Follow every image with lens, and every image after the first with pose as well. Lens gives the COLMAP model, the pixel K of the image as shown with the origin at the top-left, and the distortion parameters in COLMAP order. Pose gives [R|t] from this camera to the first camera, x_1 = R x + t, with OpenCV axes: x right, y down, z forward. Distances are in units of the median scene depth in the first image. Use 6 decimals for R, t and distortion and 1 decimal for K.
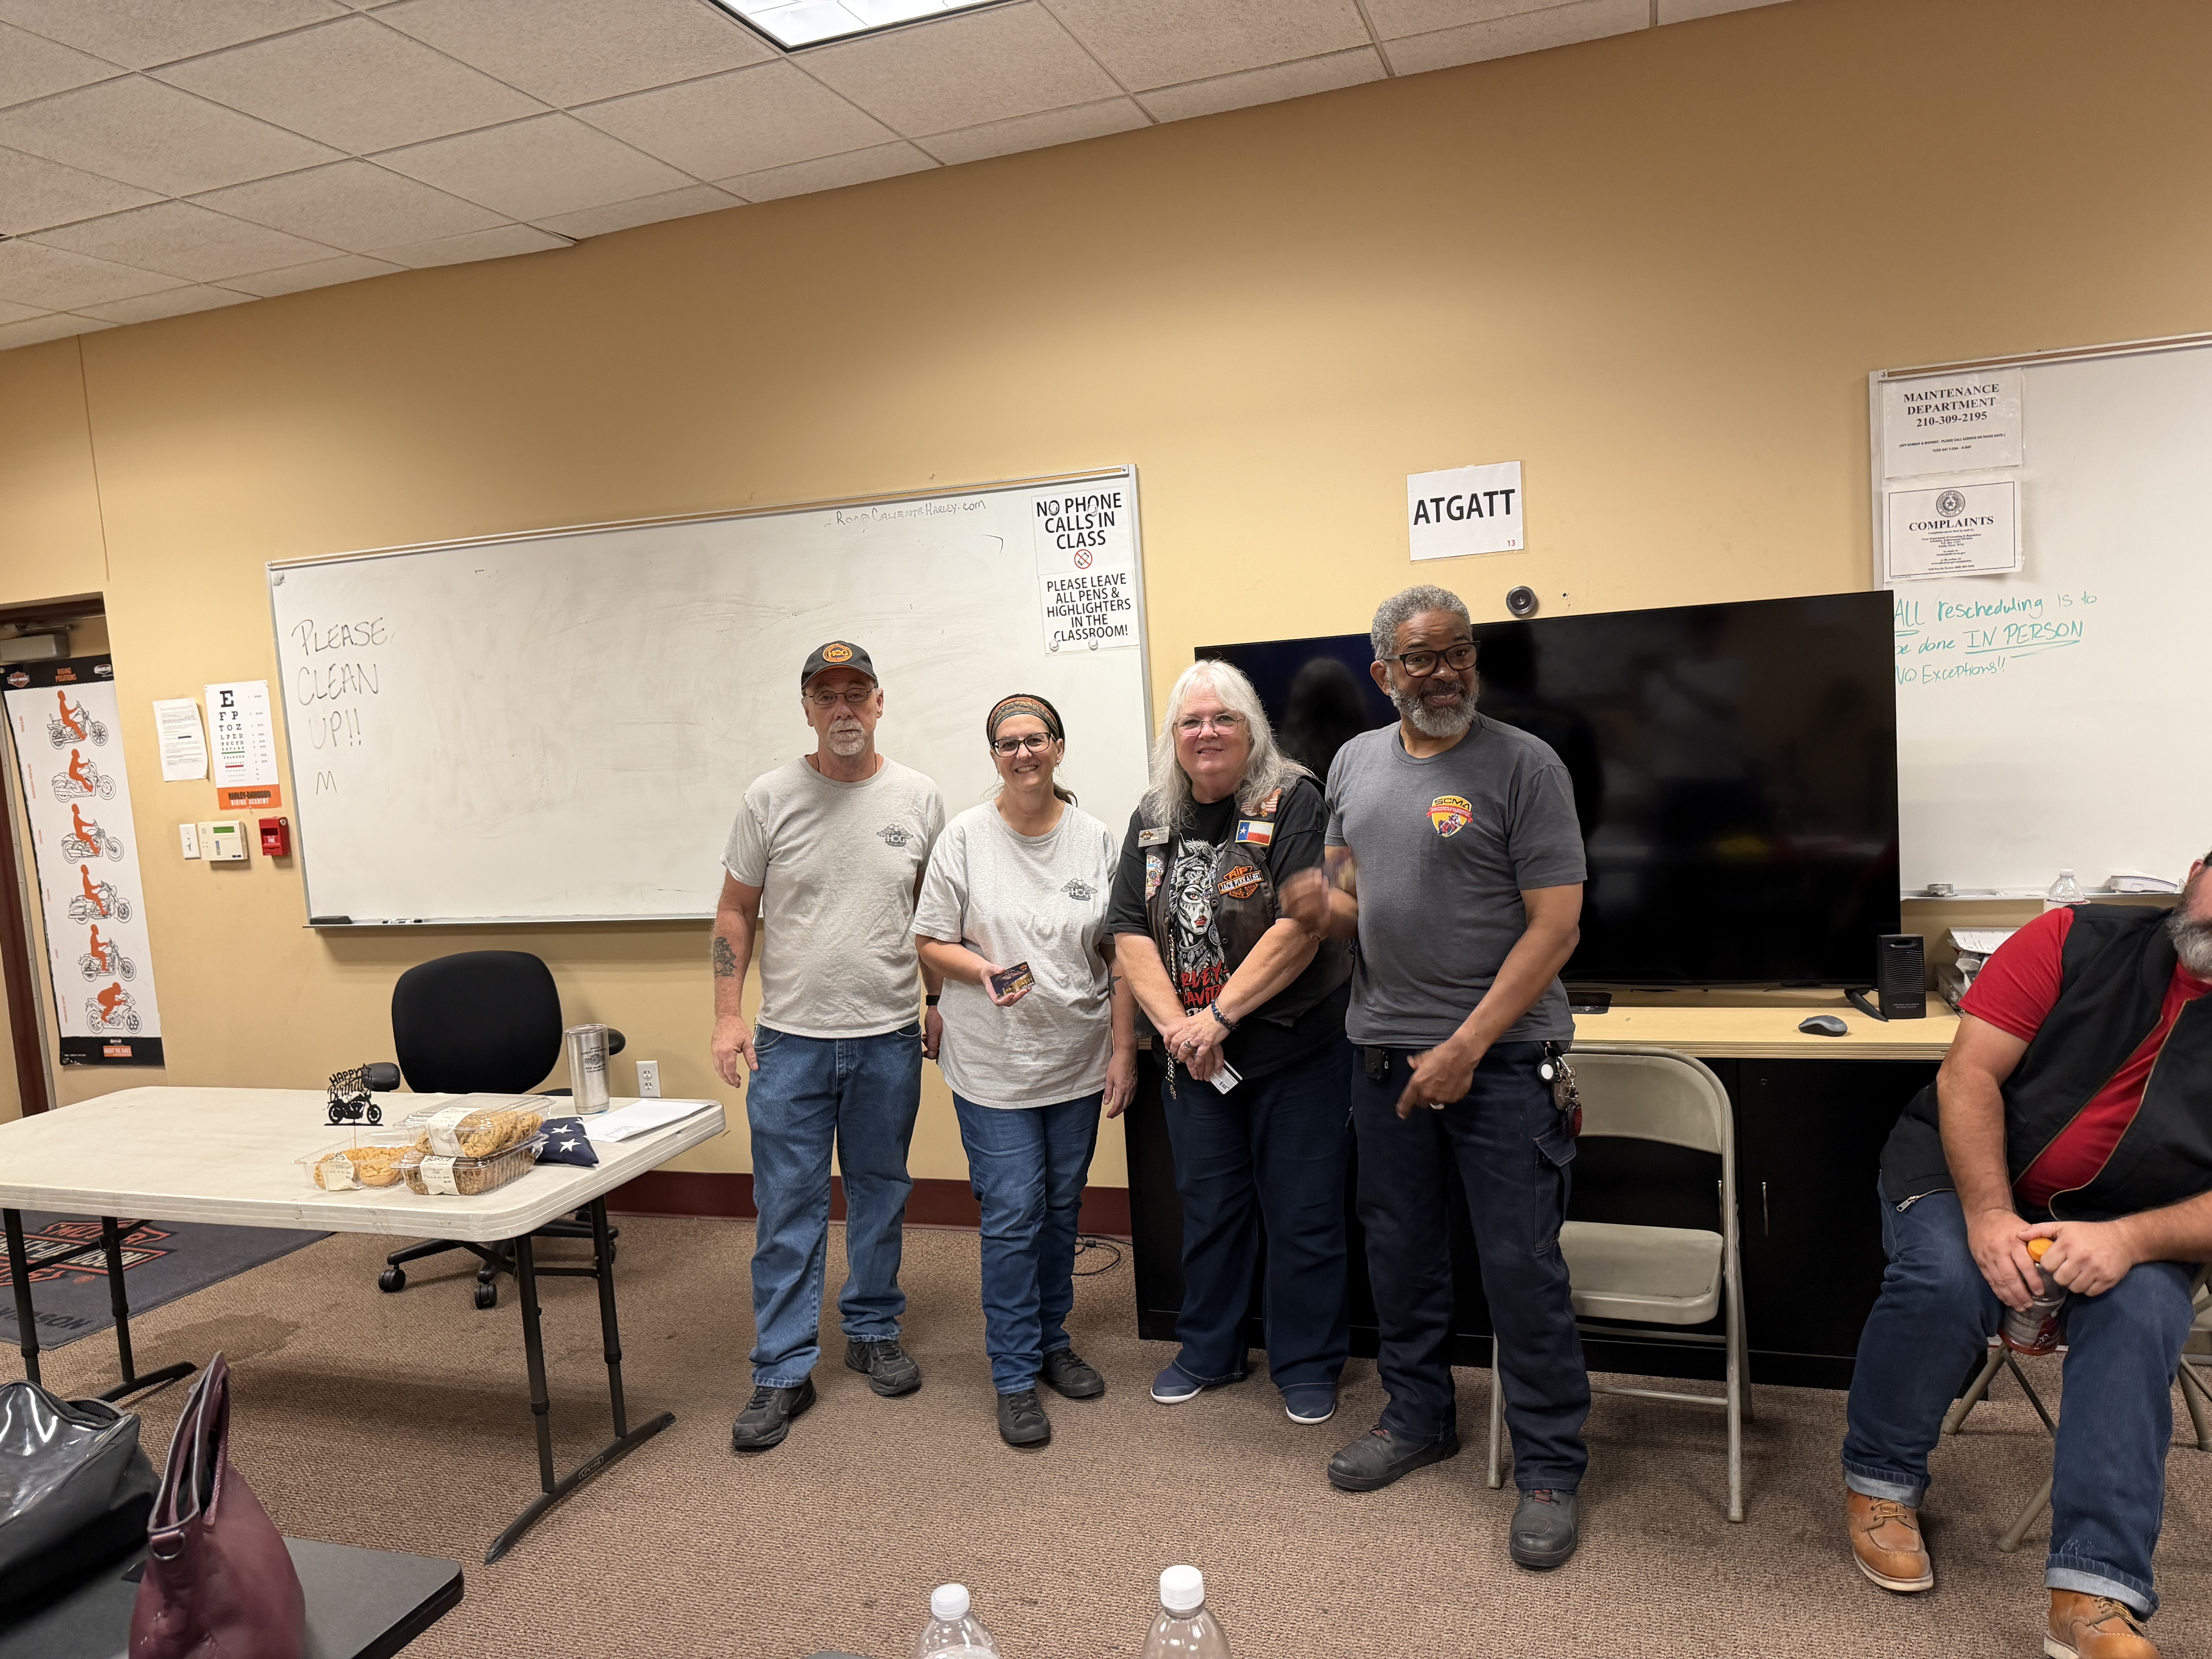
lens RADIAL K [[1540.9, 0, 1106.5], [0, 1540.9, 836.2], [0, 0, 1]] dist [0.084082, -0.127194]
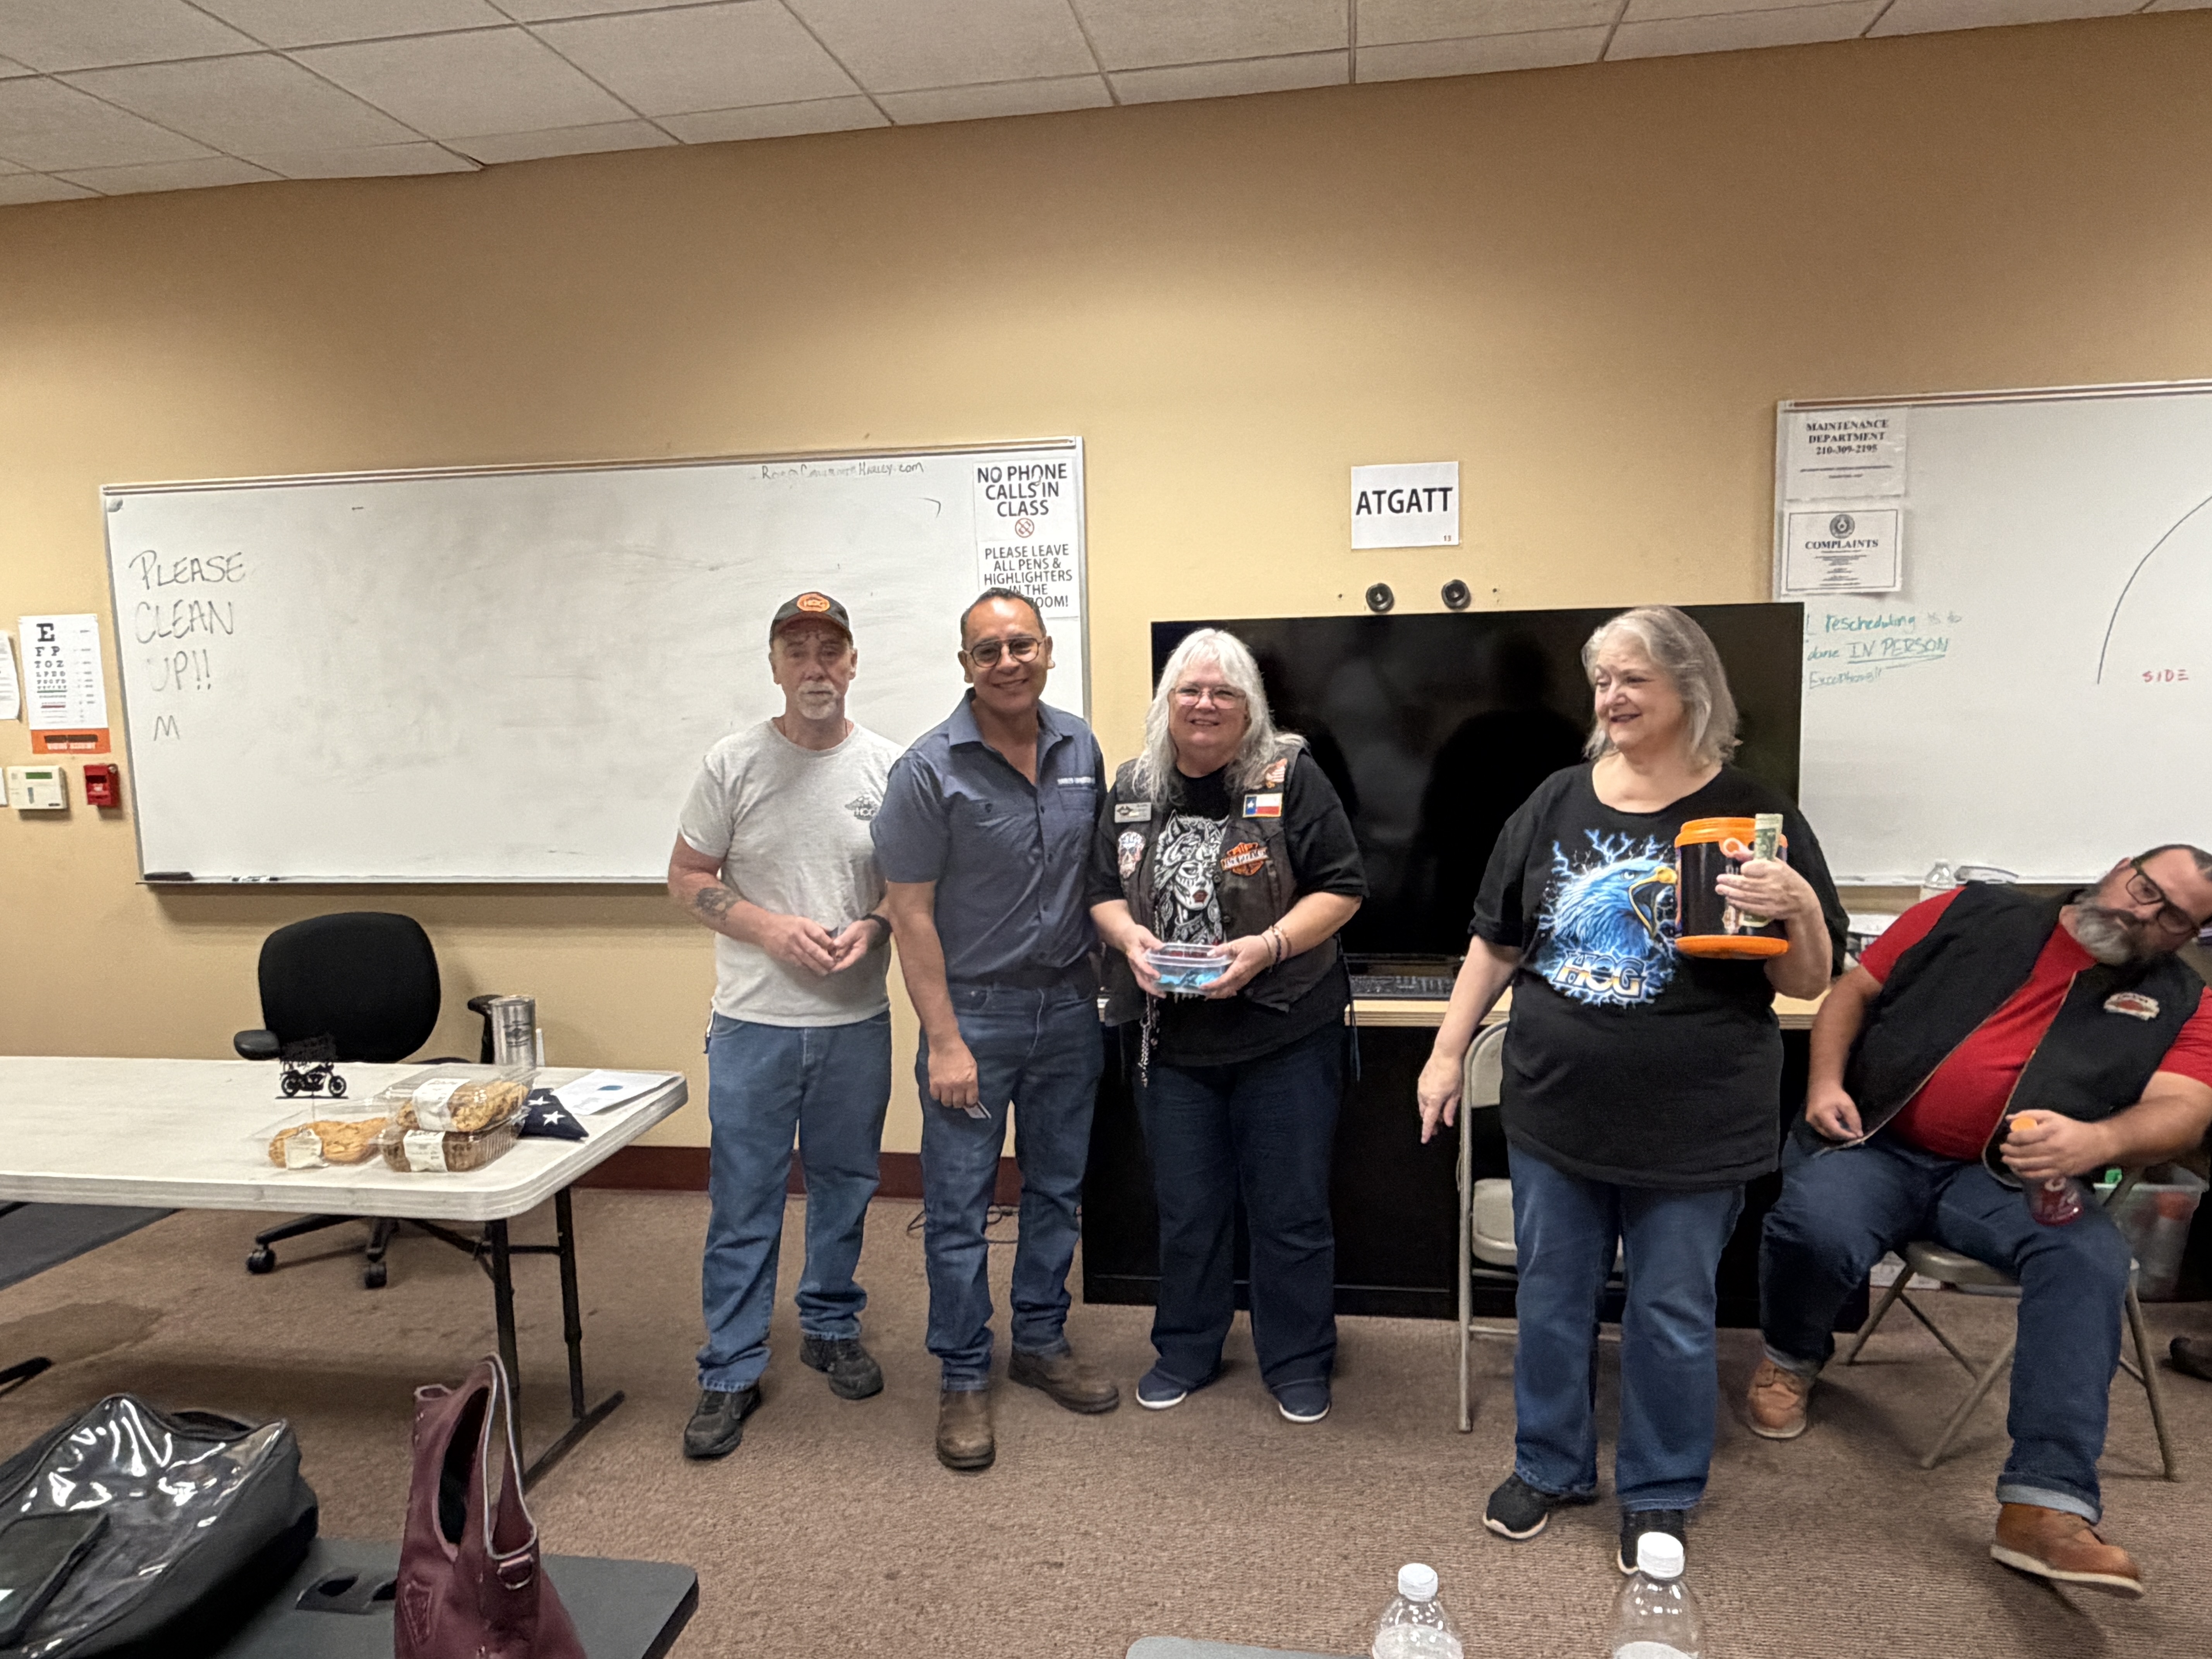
lens RADIAL K [[1512.5, 0, 1103.7], [0, 1512.5, 833.9], [0, 0, 1]] dist [-0.002584, 0.005513]
pose [[0.985462, 0.022676, 0.168374, -0.135670], [-0.025369, 0.999582, 0.013857, 0.002720], [-0.167990, -0.017927, 0.985626, 0.027694]]
